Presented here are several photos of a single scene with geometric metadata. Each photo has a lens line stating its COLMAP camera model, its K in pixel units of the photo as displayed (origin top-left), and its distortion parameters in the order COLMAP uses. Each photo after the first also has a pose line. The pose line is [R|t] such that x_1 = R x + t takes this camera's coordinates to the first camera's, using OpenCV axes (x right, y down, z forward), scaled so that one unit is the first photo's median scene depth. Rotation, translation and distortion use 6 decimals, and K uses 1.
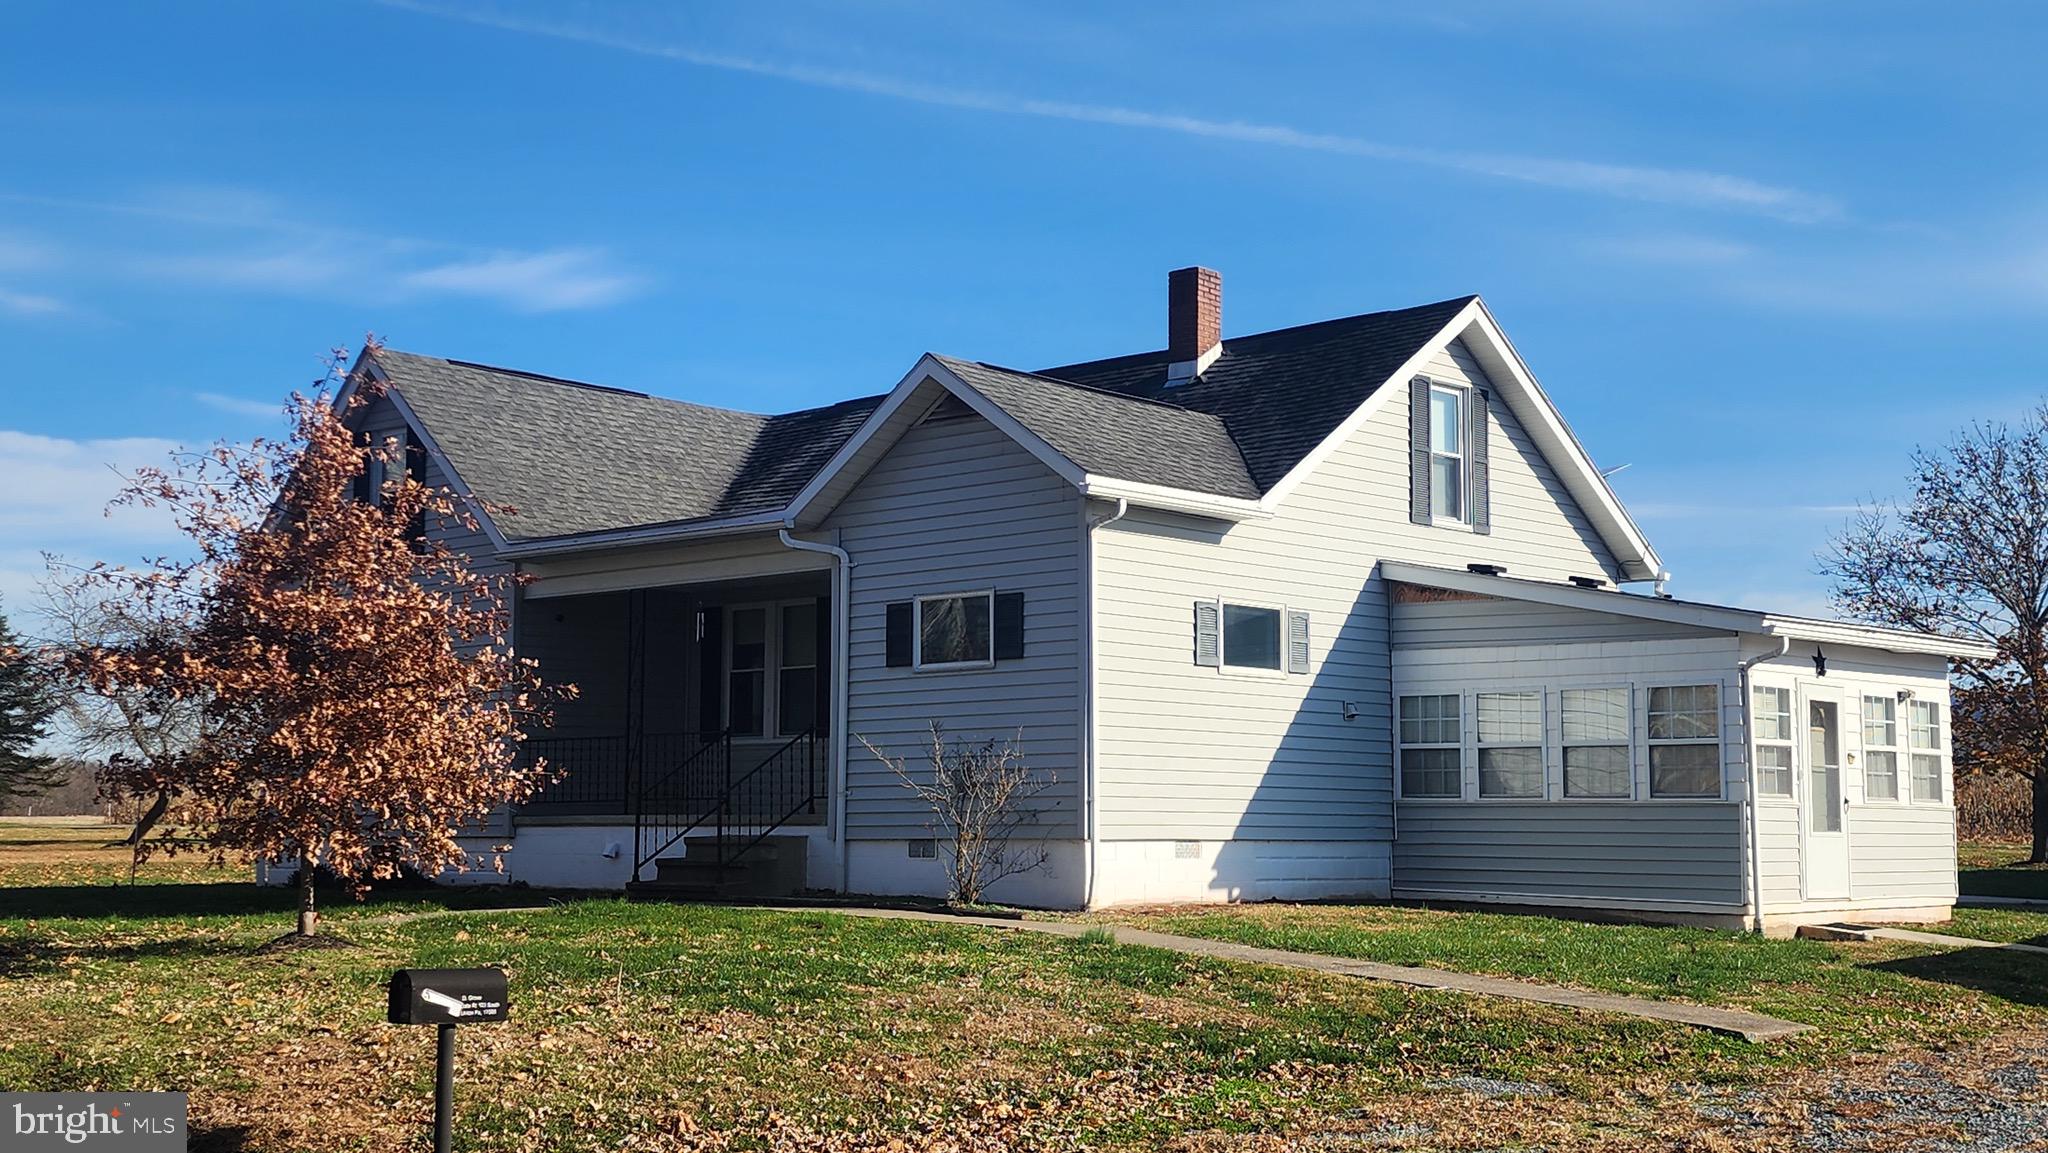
lens RADIAL K [[2363.6, 0, 1022.1], [0, 2363.6, 577.9], [0, 0, 1]] dist [0.191088, 0.000000]
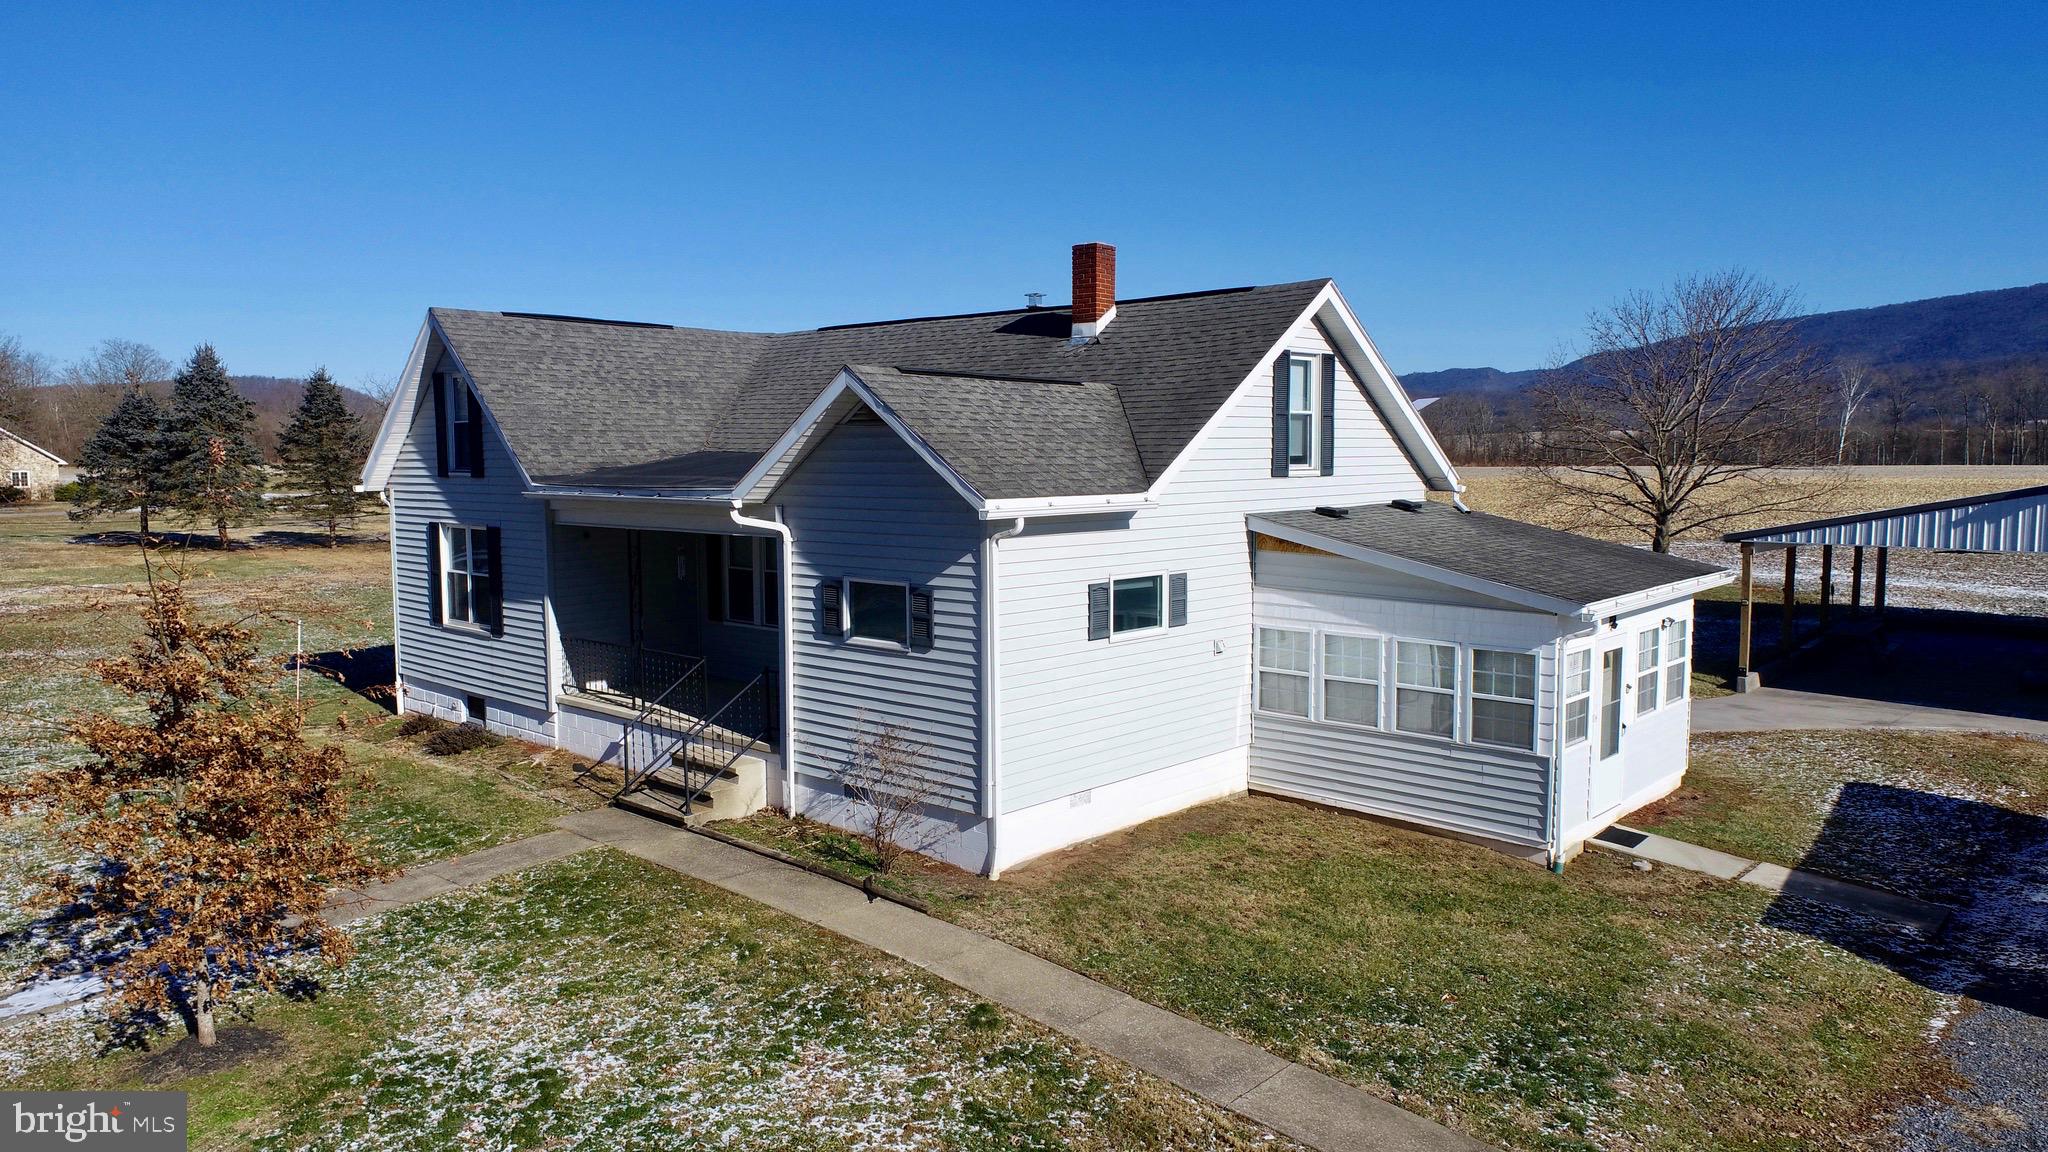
lens RADIAL K [[1371.9, 0, 1021.8], [0, 1371.9, 585.1], [0, 0, 1]] dist [-0.008394, 0.003391]
pose [[0.999912, -0.011888, 0.005851, 0.033021], [0.010538, 0.981204, 0.192686, -0.103510], [-0.008032, -0.192608, 0.981243, 0.315454]]
